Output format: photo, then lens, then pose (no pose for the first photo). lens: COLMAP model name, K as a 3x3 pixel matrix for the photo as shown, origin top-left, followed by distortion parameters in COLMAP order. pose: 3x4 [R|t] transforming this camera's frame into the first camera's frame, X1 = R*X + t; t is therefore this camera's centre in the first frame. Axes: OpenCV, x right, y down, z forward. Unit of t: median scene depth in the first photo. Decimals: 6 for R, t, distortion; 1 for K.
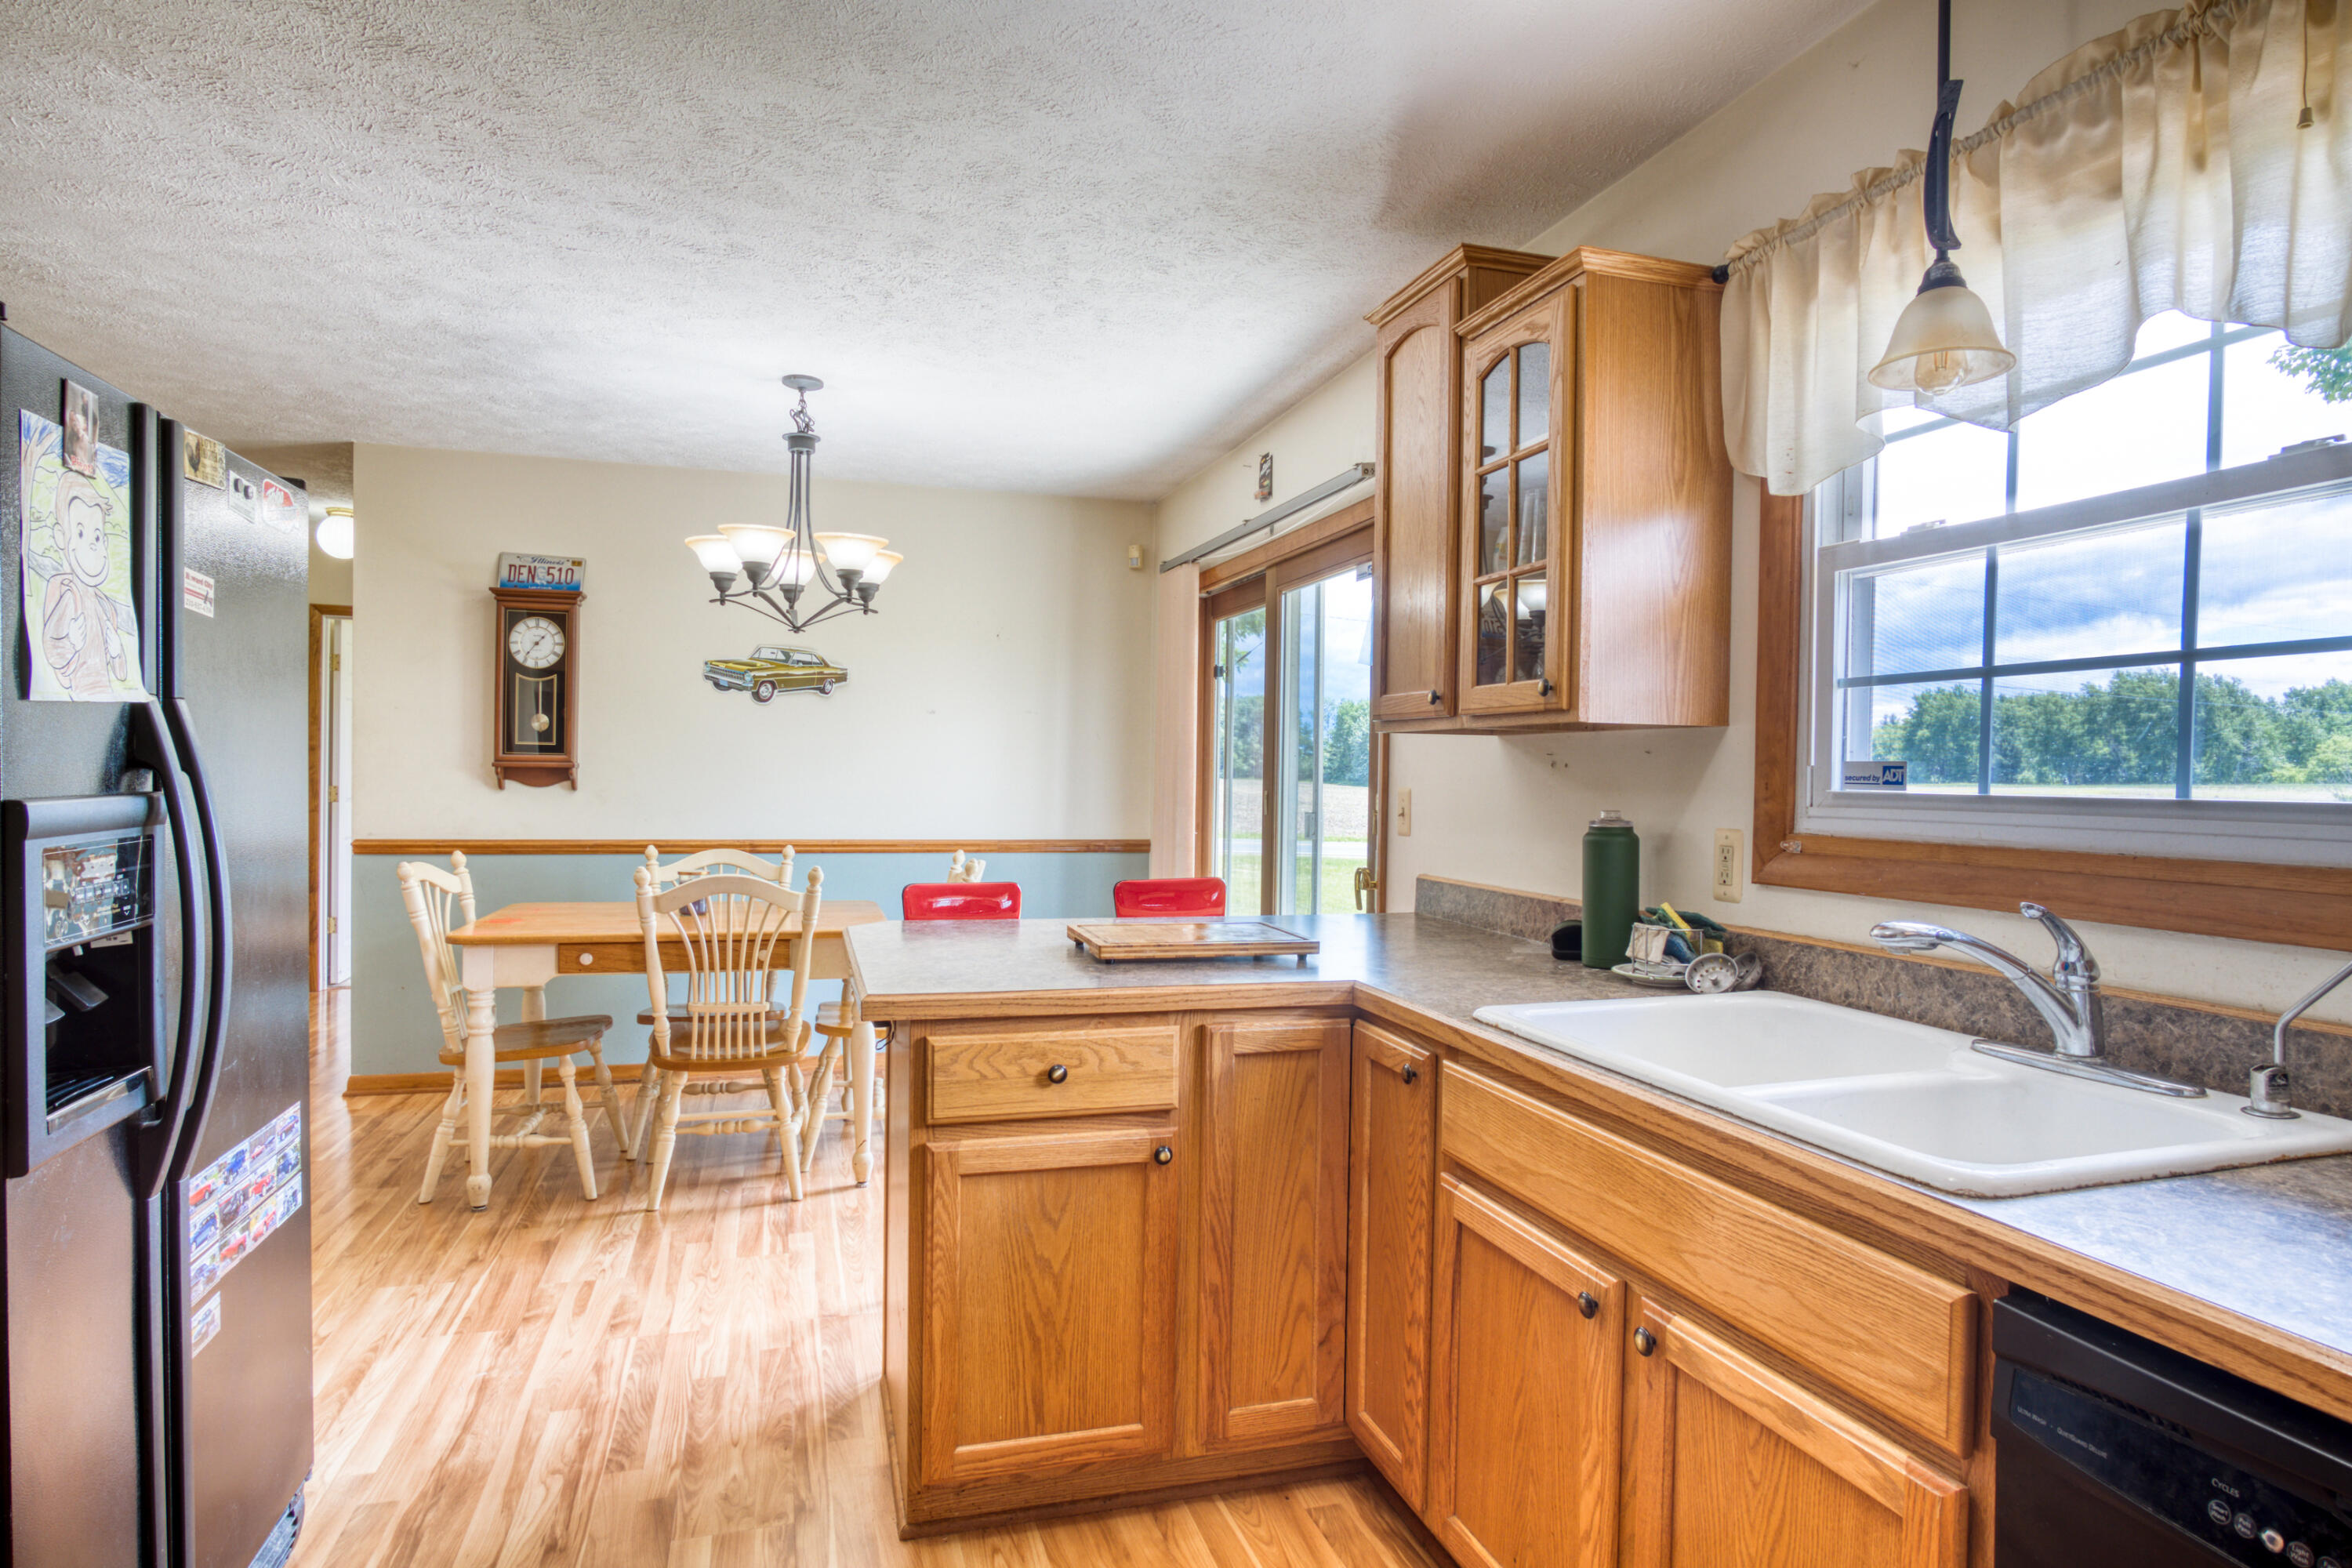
lens RADIAL K [[1326.3, 0, 1176.0], [0, 1326.3, 784.0], [0, 0, 1]] dist [-0.000282, -0.000035]
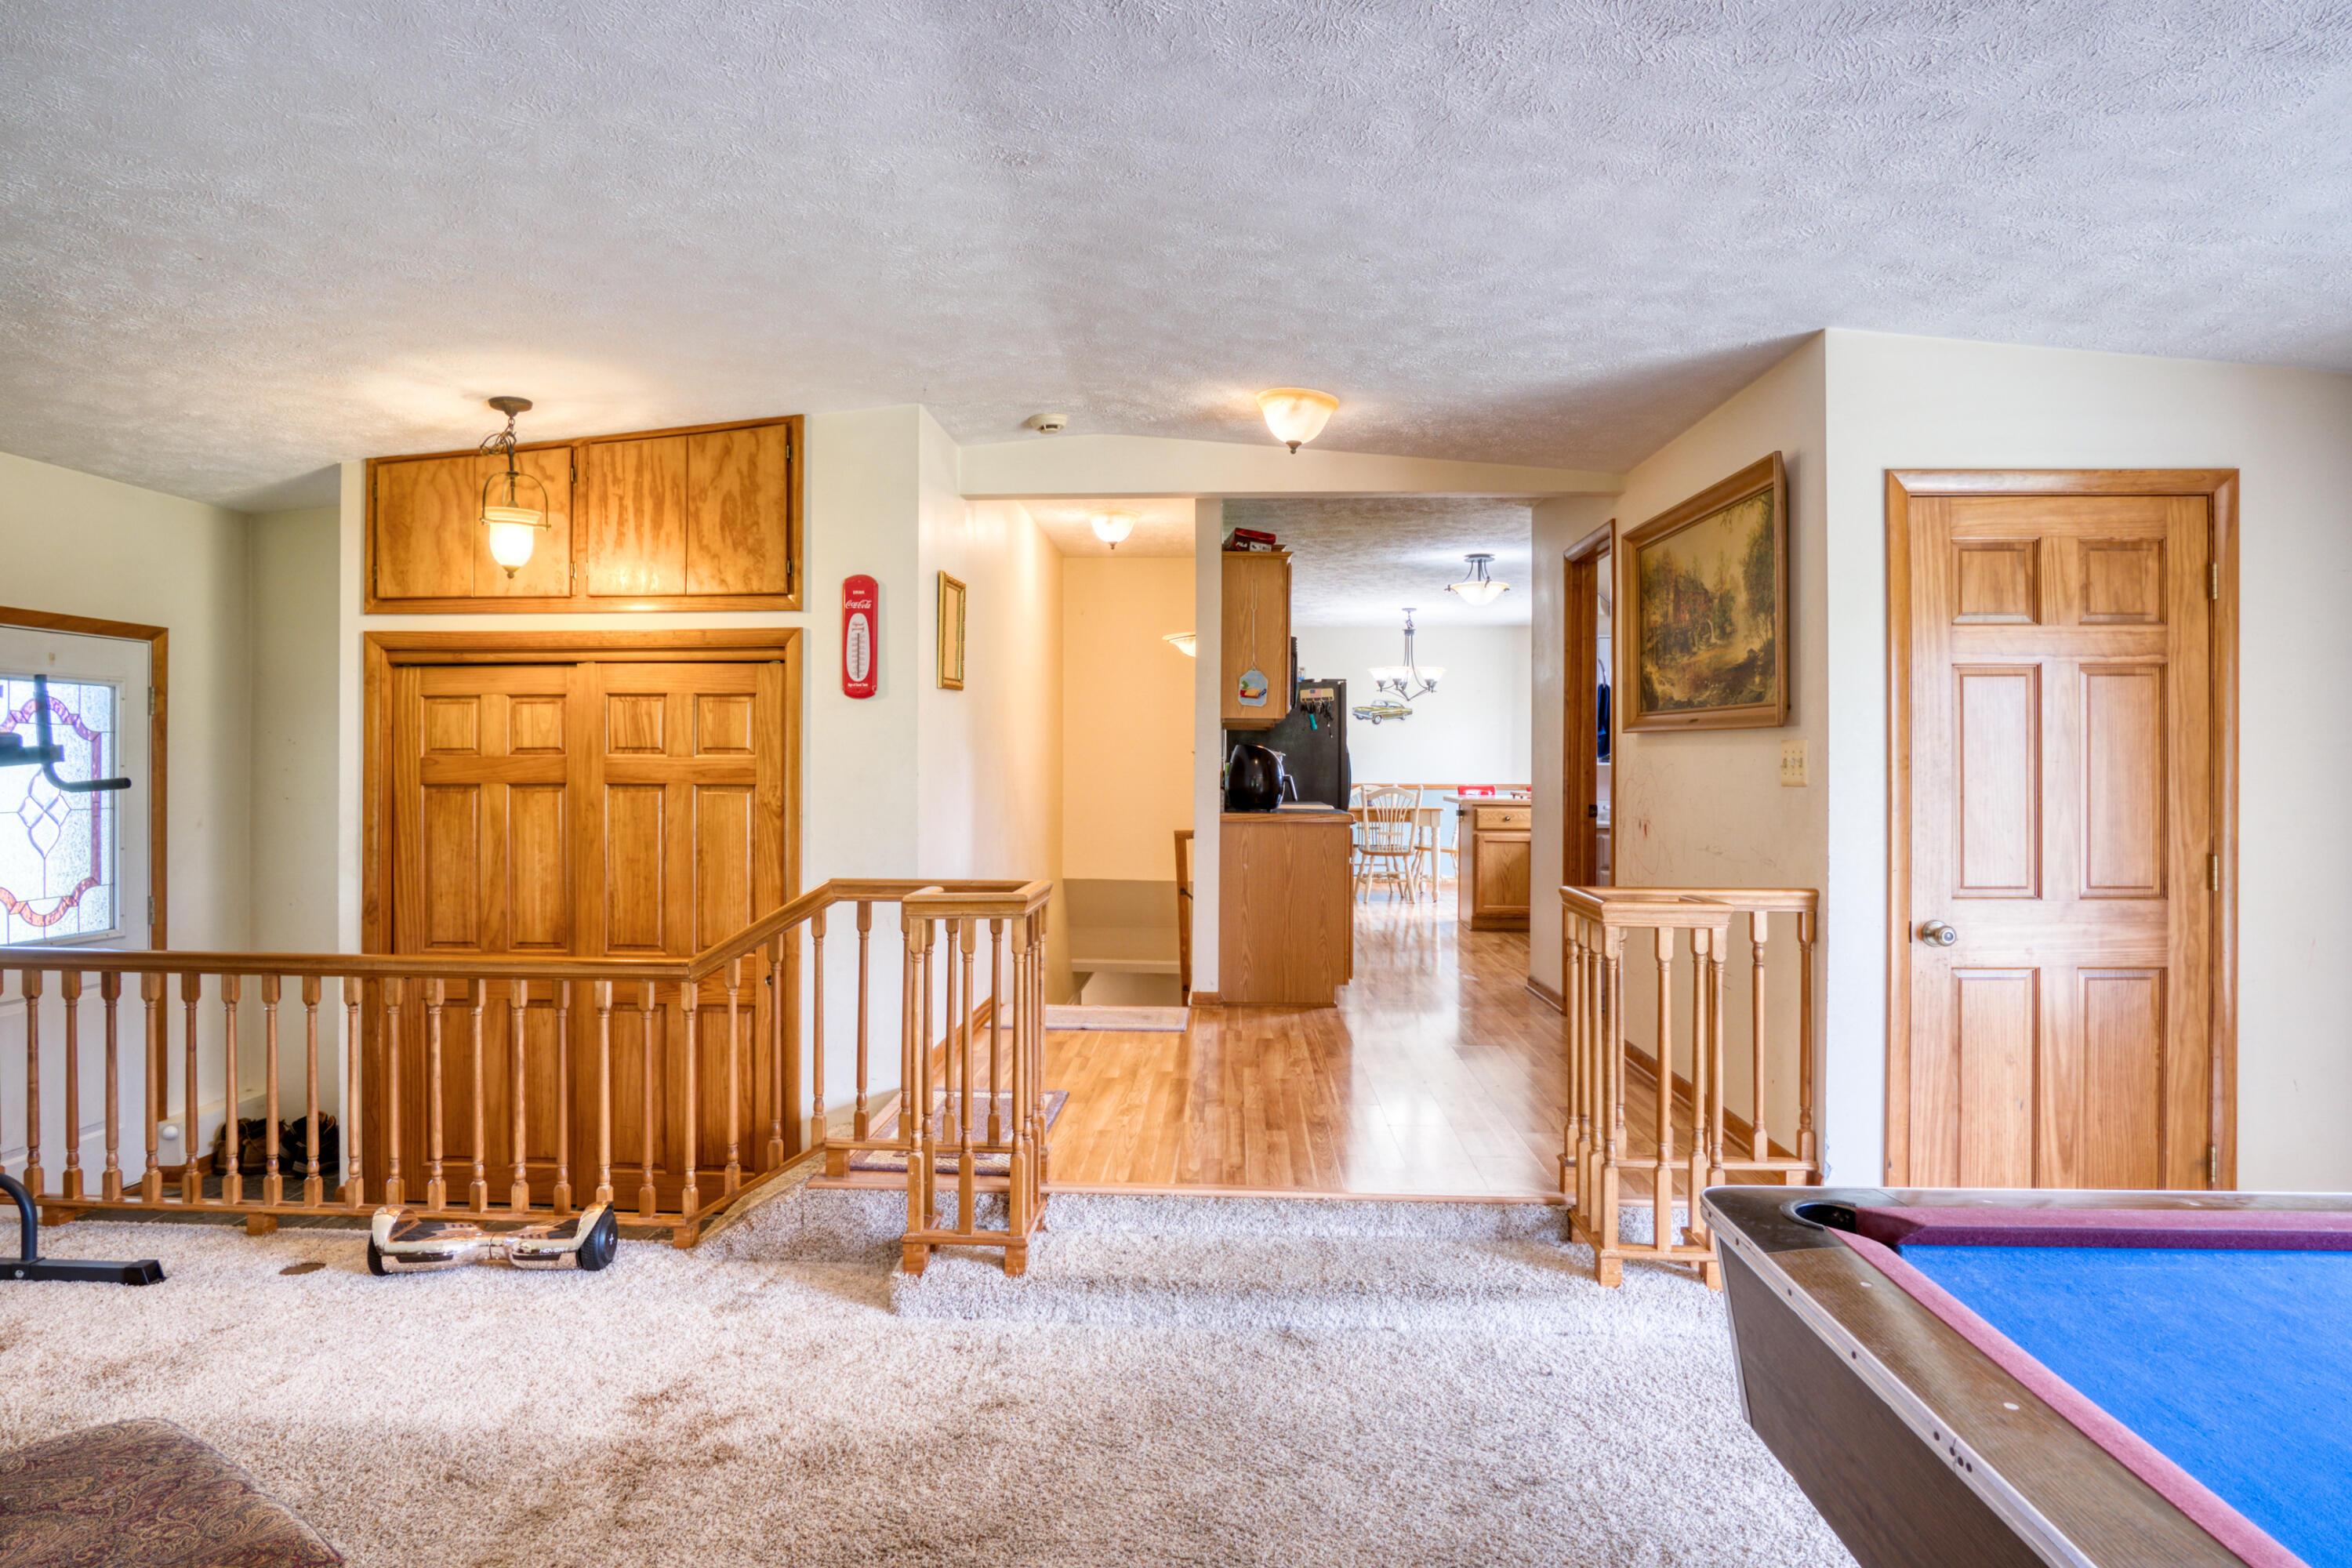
lens RADIAL K [[1326.3, 0, 1176.0], [0, 1326.3, 784.0], [0, 0, 1]] dist [-0.000282, -0.000035]
pose [[0.950785, 0.001872, -0.309845, 0.146467], [-0.000852, 0.999994, 0.003427, 0.065899], [0.309850, -0.002994, 0.950781, -2.306104]]
